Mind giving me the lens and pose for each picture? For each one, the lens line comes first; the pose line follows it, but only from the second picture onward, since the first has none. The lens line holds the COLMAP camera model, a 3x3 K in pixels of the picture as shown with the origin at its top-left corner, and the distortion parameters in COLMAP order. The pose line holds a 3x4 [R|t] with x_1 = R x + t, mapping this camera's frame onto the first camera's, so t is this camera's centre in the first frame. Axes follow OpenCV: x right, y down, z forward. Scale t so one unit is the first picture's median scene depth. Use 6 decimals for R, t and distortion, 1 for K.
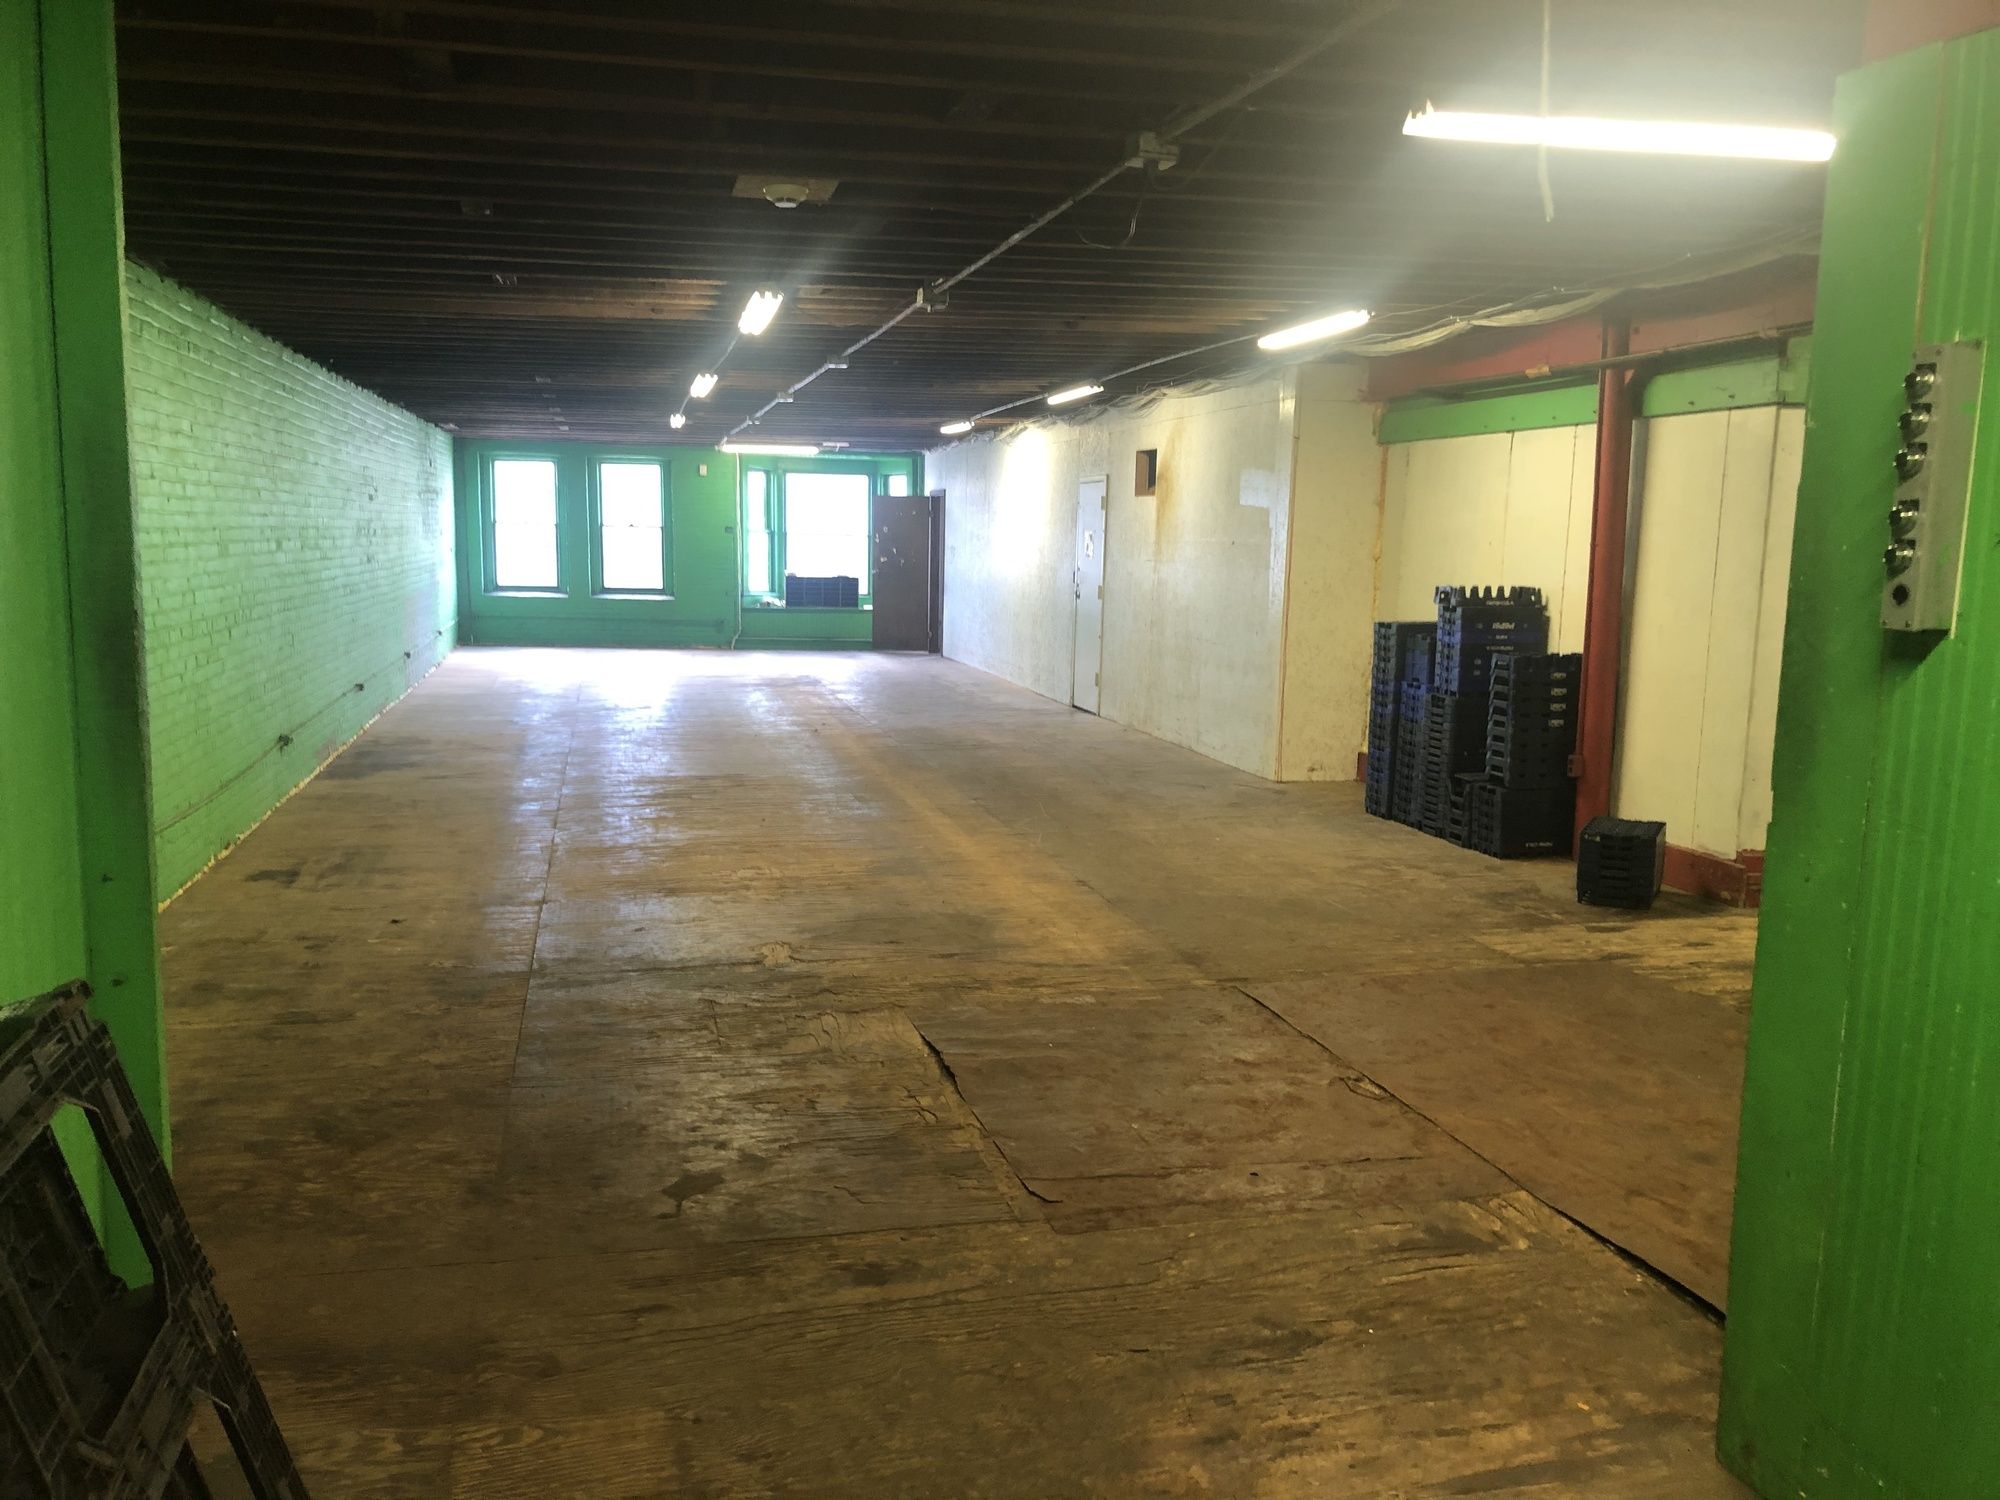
lens RADIAL K [[1622.6, 0, 994.8], [0, 1622.6, 746.7], [0, 0, 1]] dist [0.017456, 0.000120]
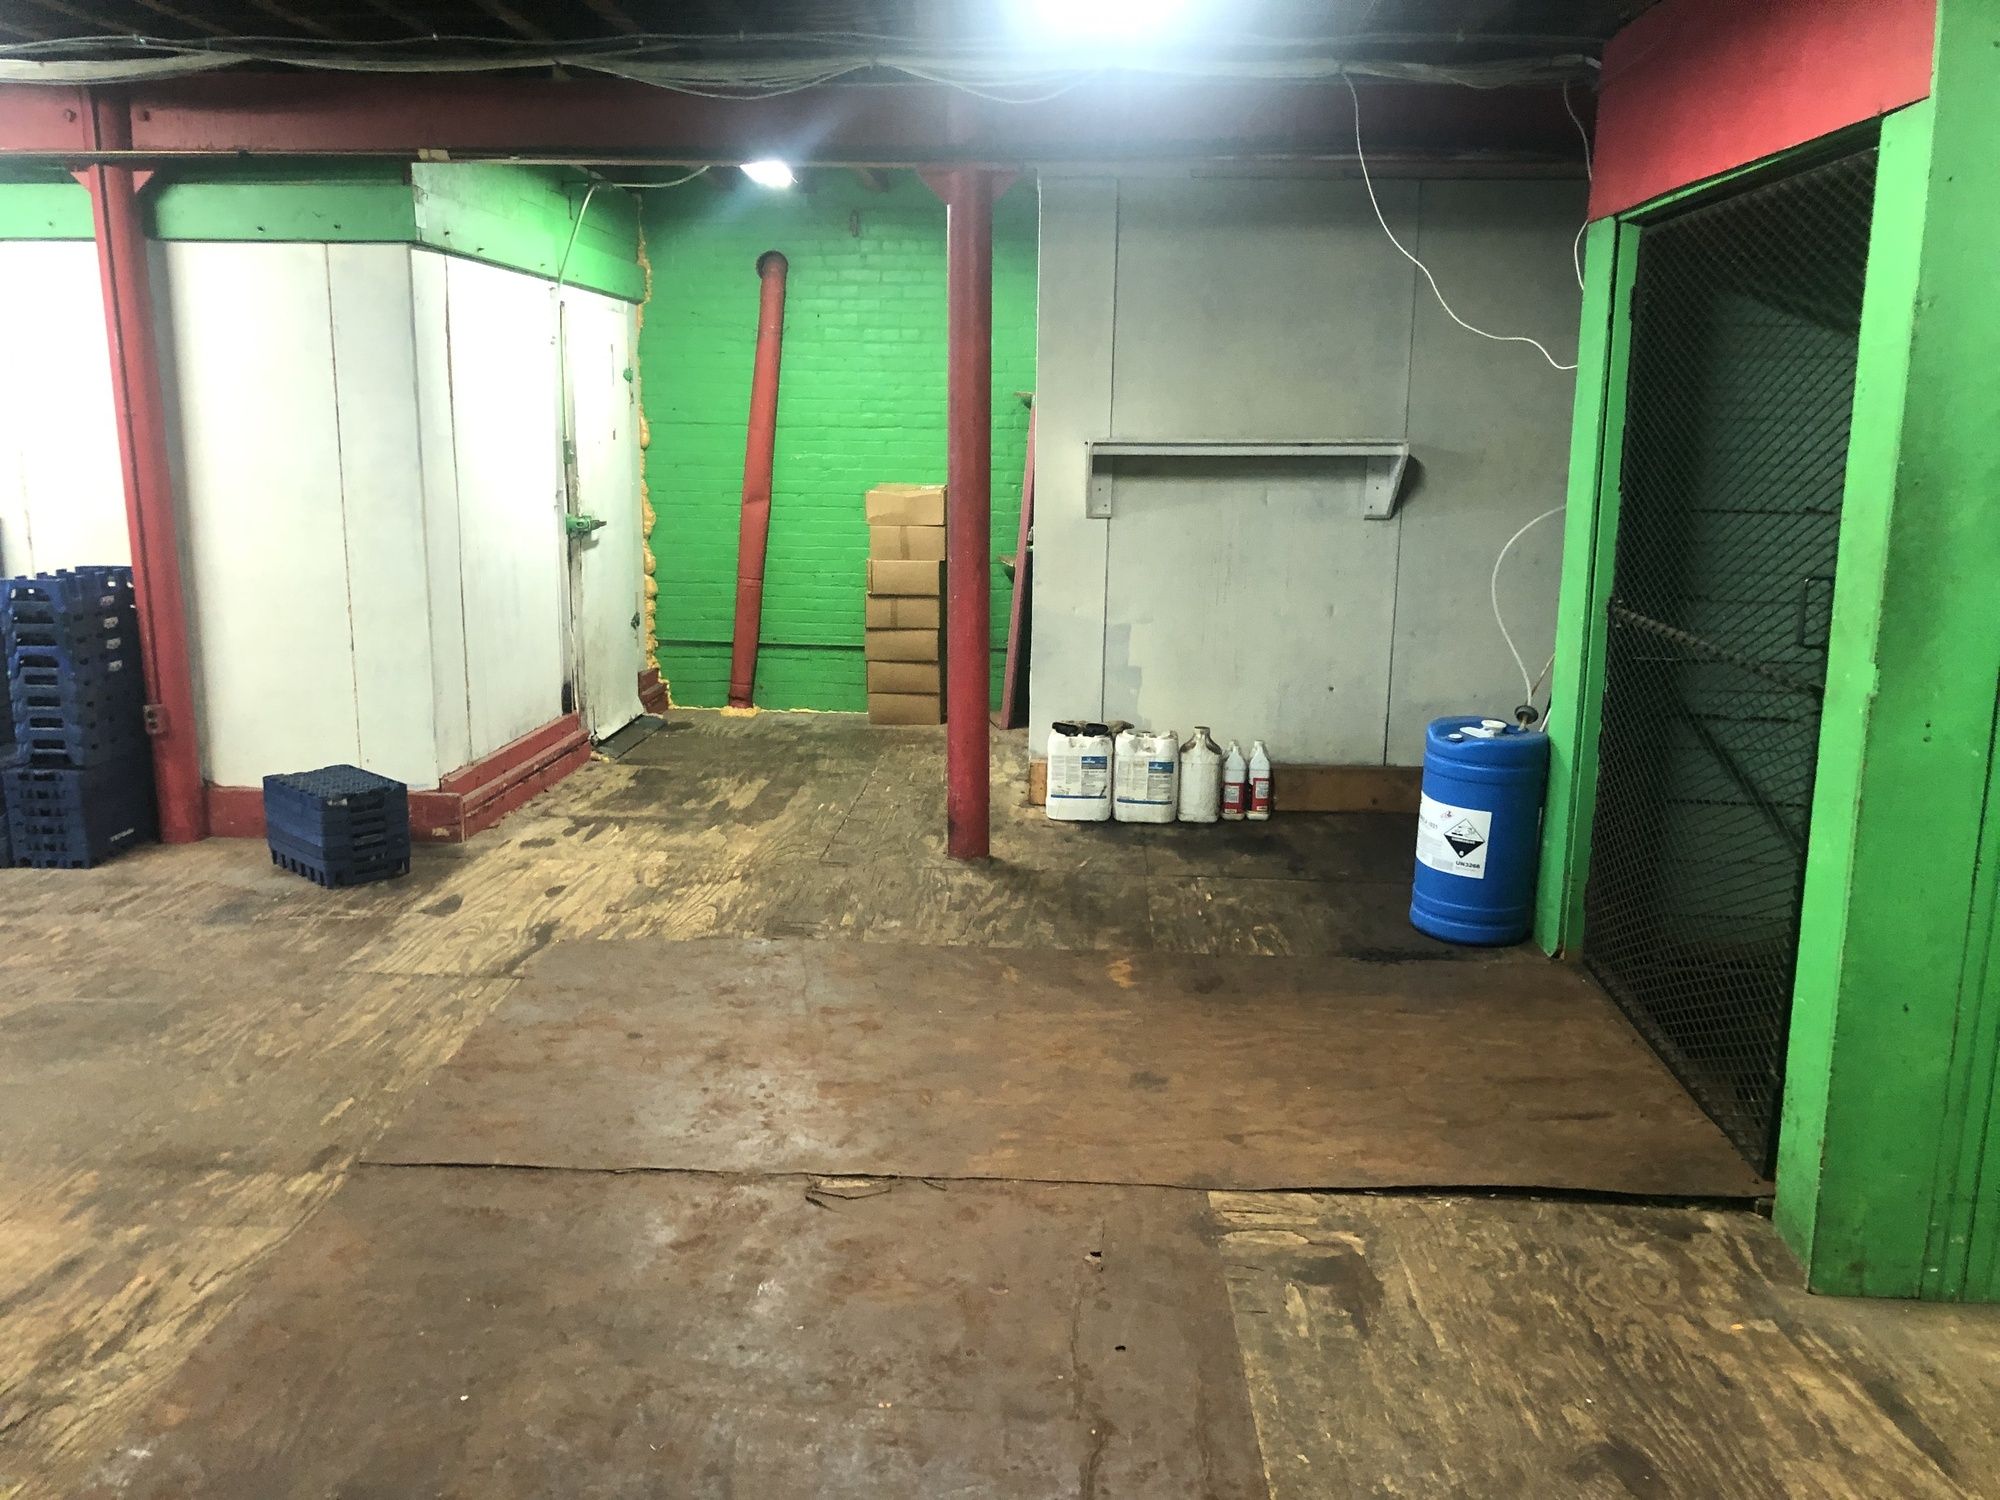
lens RADIAL K [[1622.6, 0, 998.0], [0, 1622.6, 758.4], [0, 0, 1]] dist [0.017456, 0.000120]
pose [[0.295751, -0.209444, 0.932022, -0.311176], [0.122475, 0.975930, 0.180447, -0.079674], [-0.947381, 0.060782, 0.314283, 0.562465]]
